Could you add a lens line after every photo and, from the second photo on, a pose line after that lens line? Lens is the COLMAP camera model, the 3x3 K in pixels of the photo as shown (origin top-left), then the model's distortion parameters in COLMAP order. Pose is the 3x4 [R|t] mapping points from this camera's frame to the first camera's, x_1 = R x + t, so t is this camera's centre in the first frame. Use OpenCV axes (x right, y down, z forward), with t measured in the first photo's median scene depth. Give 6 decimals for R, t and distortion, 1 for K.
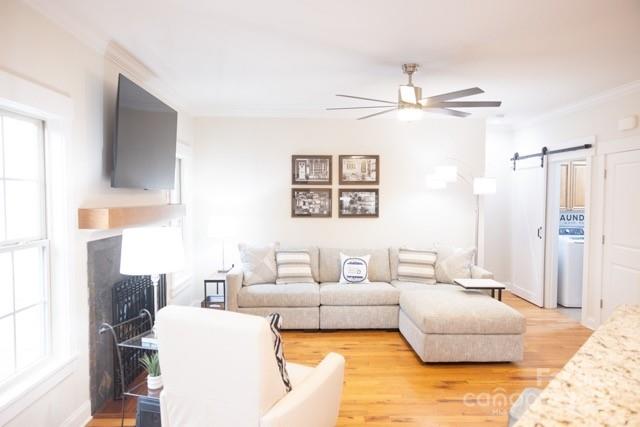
lens RADIAL K [[422.3, 0, 319.5], [0, 422.3, 212.9], [0, 0, 1]] dist [-0.003780, -0.000471]
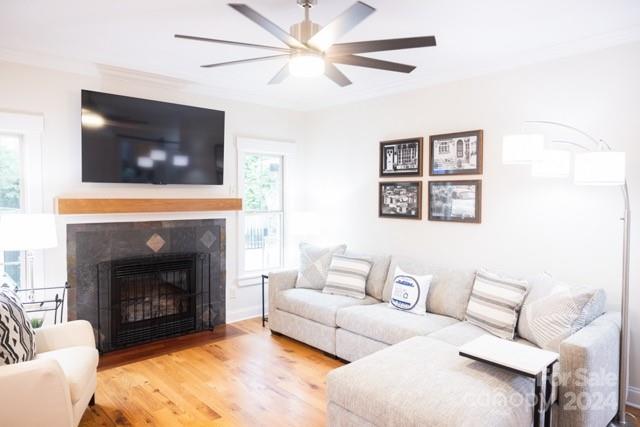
lens RADIAL K [[422.3, 0, 321.3], [0, 422.3, 212.0], [0, 0, 1]] dist [-0.003780, -0.000471]
pose [[0.655215, 0.032042, -0.754763, 0.482957], [-0.035089, 0.999313, 0.011963, -0.005789], [0.754627, 0.018645, 0.655889, 0.374716]]
